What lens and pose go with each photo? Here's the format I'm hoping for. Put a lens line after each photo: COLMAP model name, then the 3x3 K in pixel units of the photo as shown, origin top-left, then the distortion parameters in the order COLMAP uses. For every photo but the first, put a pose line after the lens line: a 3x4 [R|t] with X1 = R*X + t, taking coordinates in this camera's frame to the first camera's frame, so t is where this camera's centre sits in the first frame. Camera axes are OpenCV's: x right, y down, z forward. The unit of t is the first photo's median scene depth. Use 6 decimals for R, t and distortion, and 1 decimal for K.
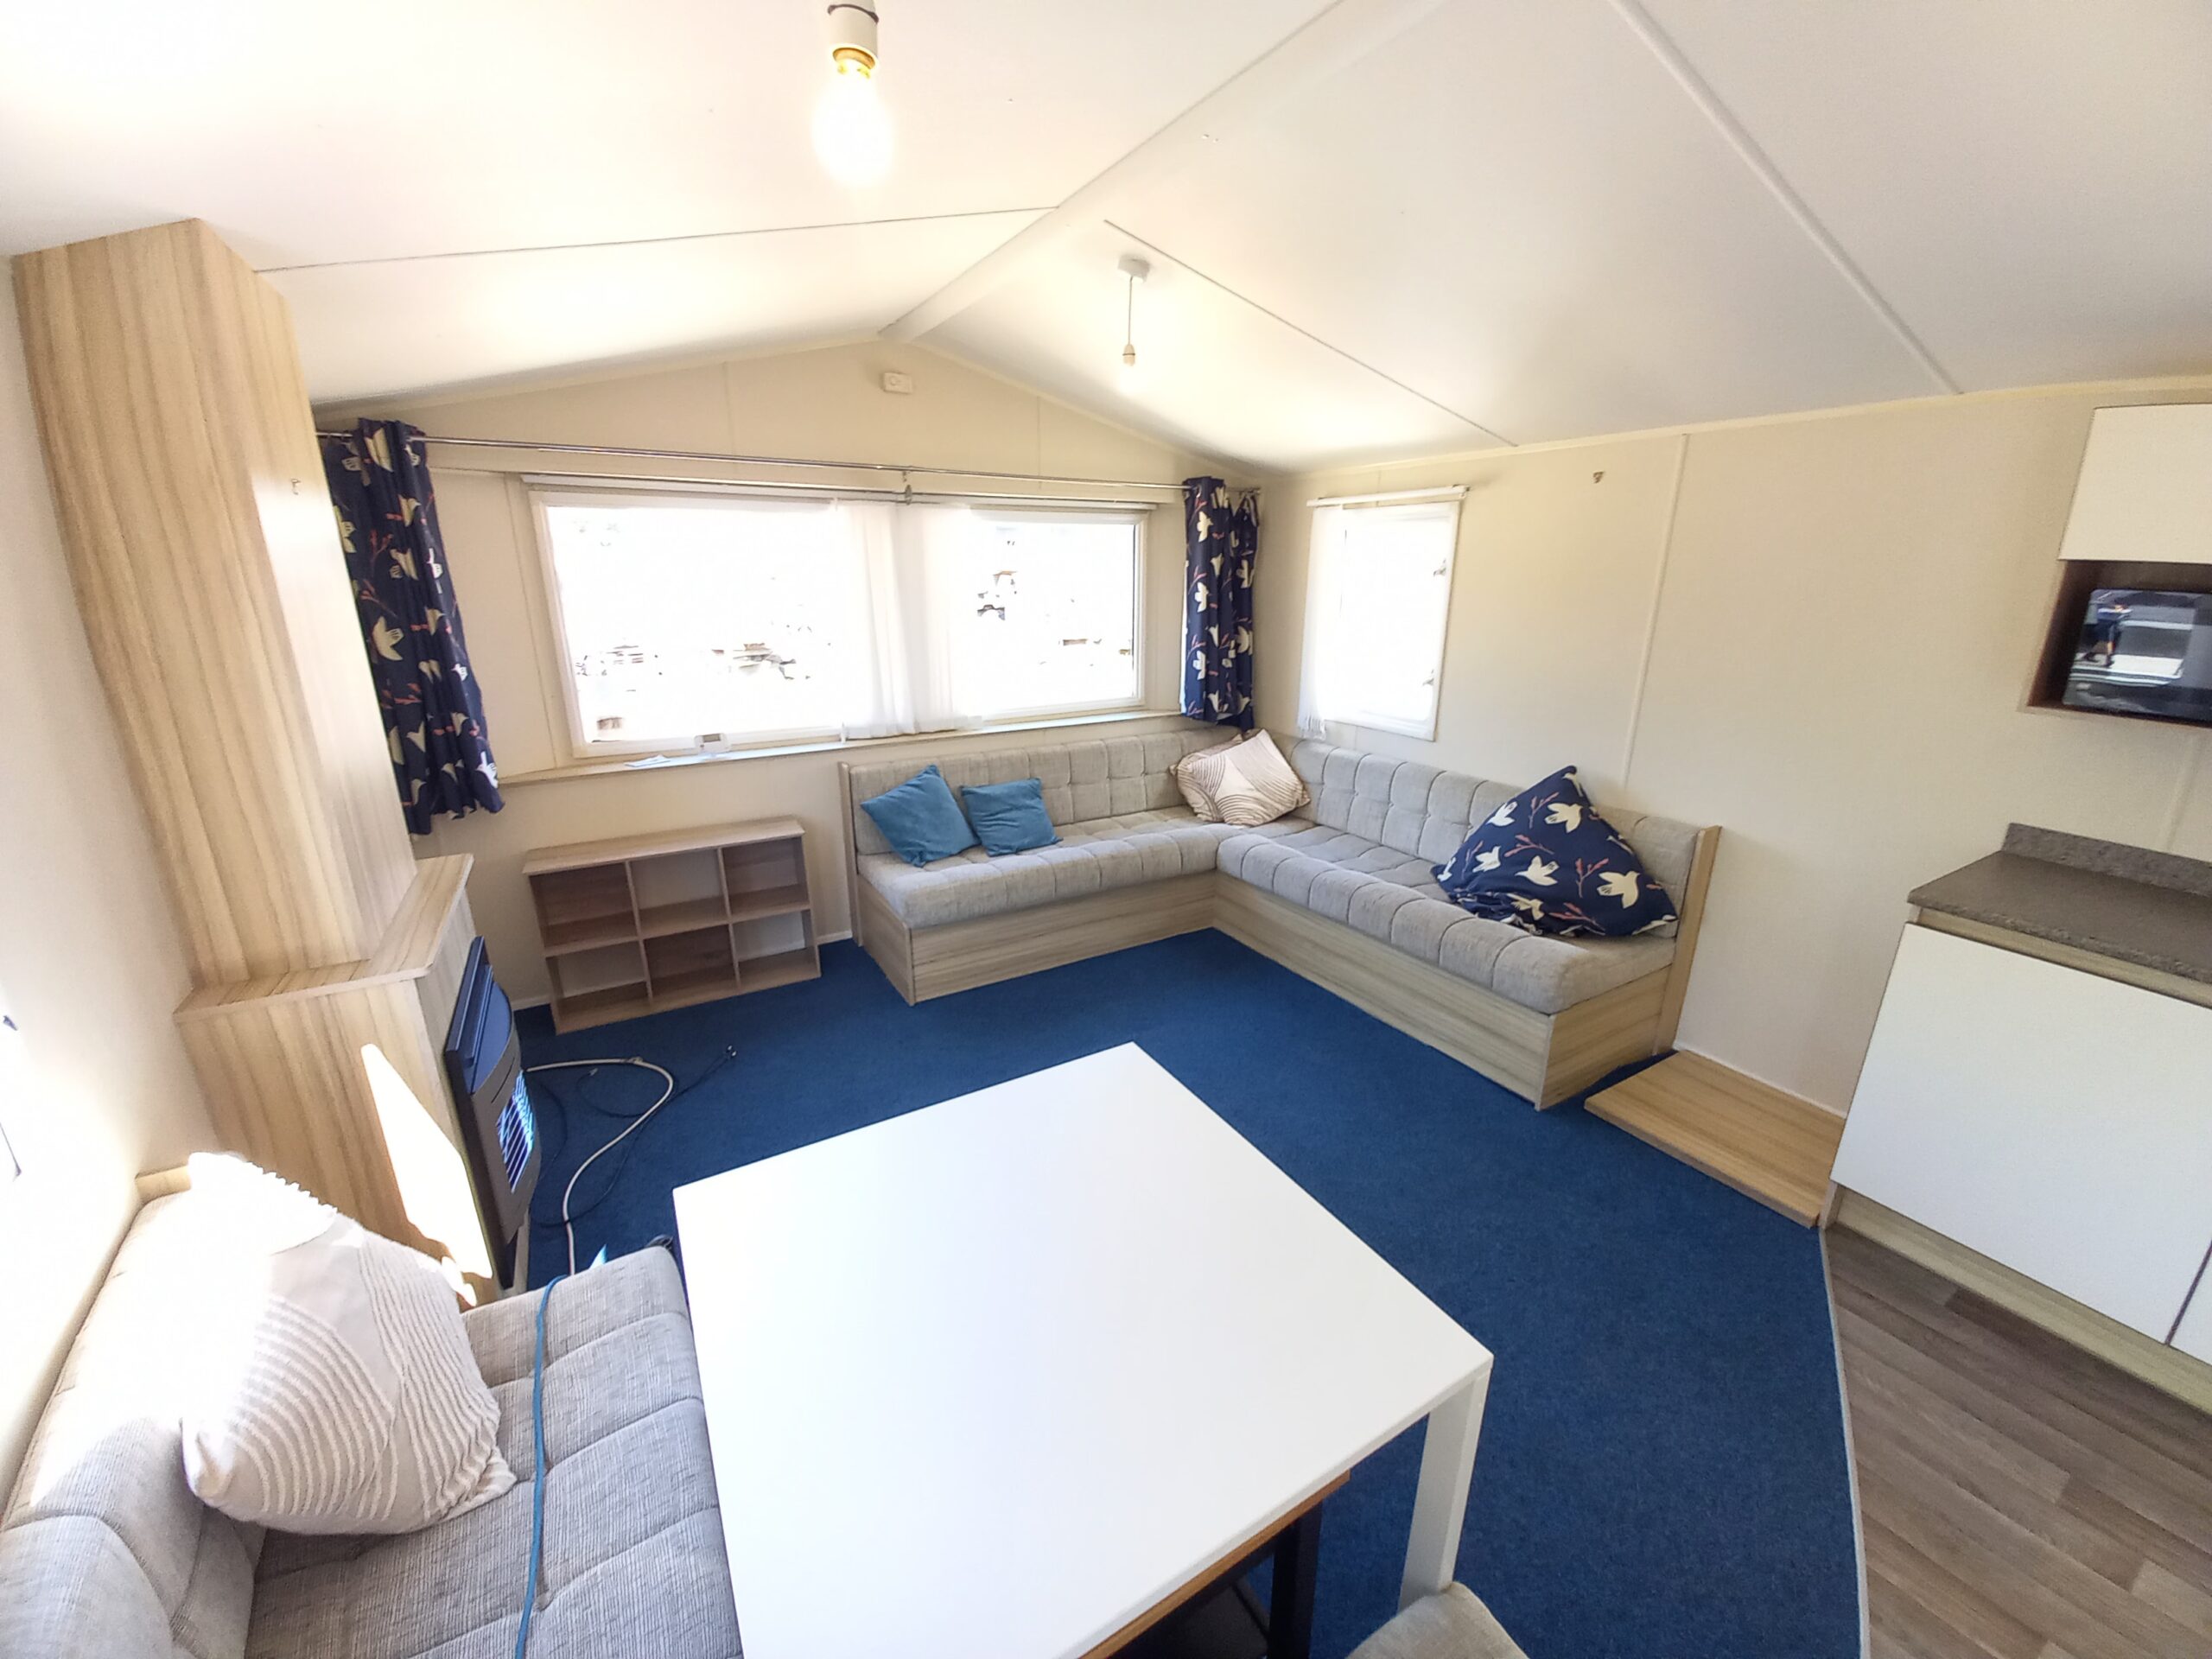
lens RADIAL K [[867.5, 0, 1106.0], [0, 867.5, 829.5], [0, 0, 1]] dist [0.035194, -0.024513]
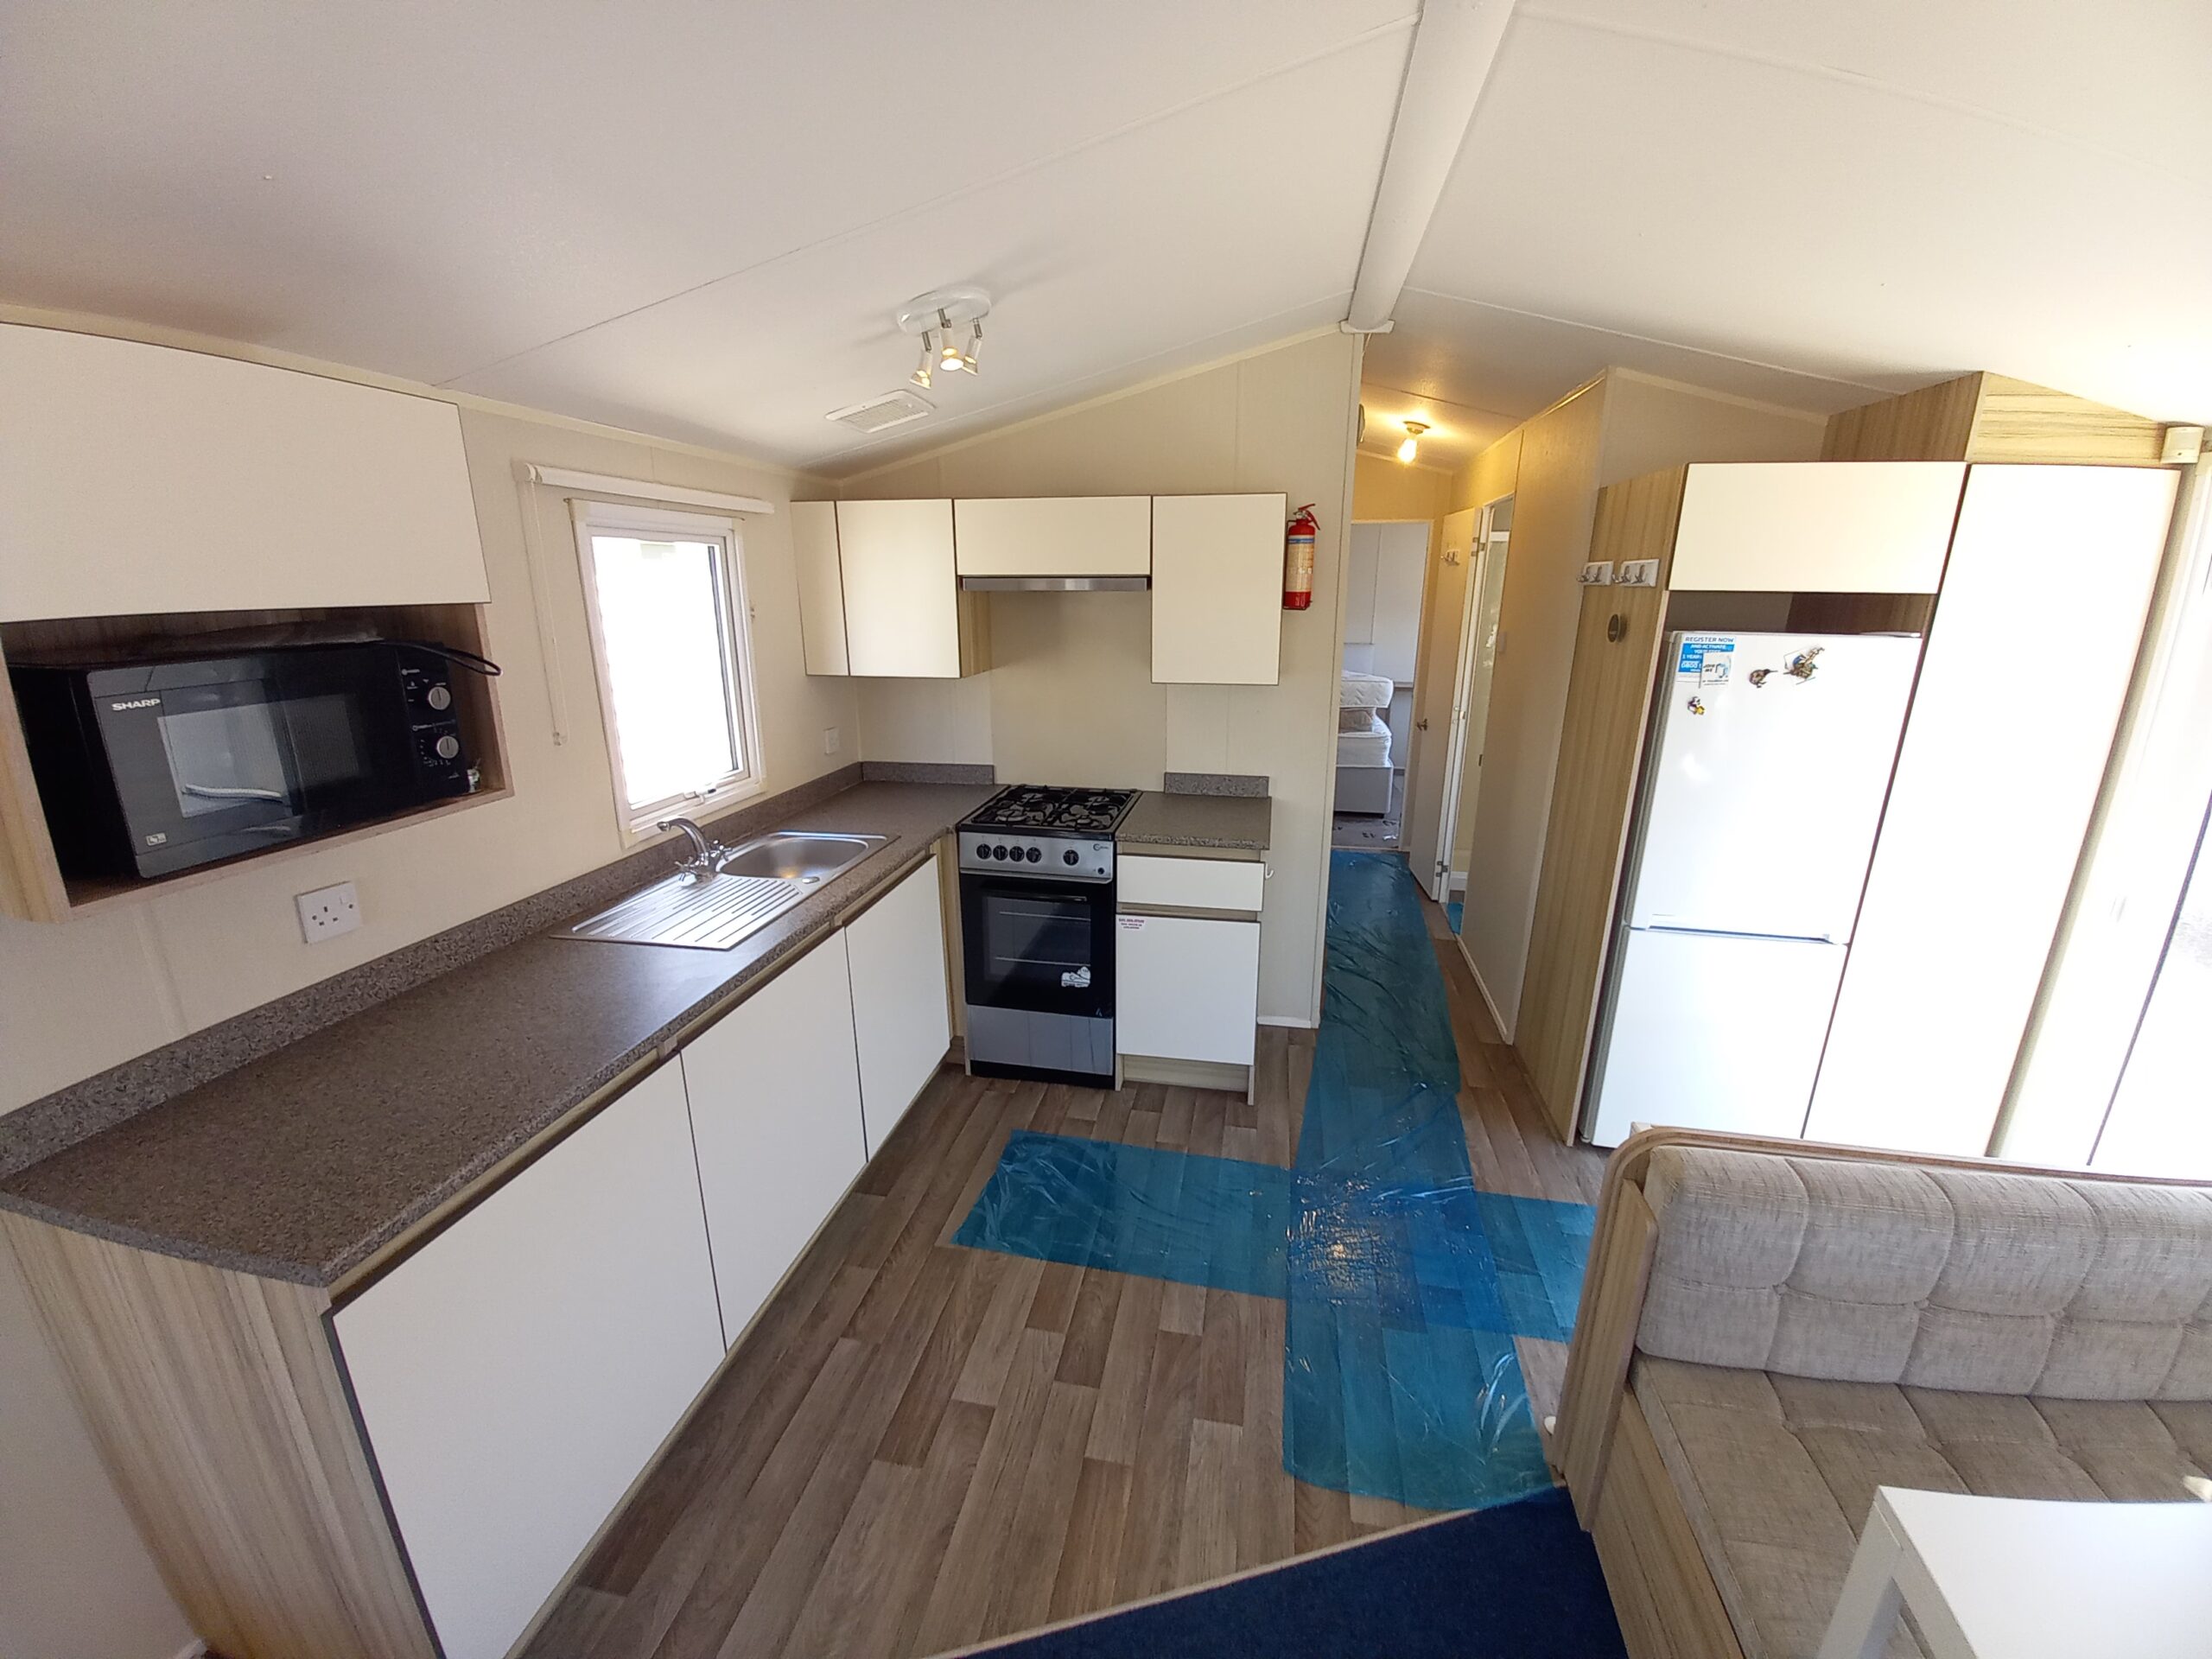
lens RADIAL K [[867.5, 0, 1106.0], [0, 867.5, 829.5], [0, 0, 1]] dist [0.035194, -0.024513]
pose [[-0.746954, -0.184151, 0.638865, 0.184124], [0.192094, 0.860128, 0.472524, -0.178524], [-0.636522, 0.475676, -0.607102, 0.541930]]
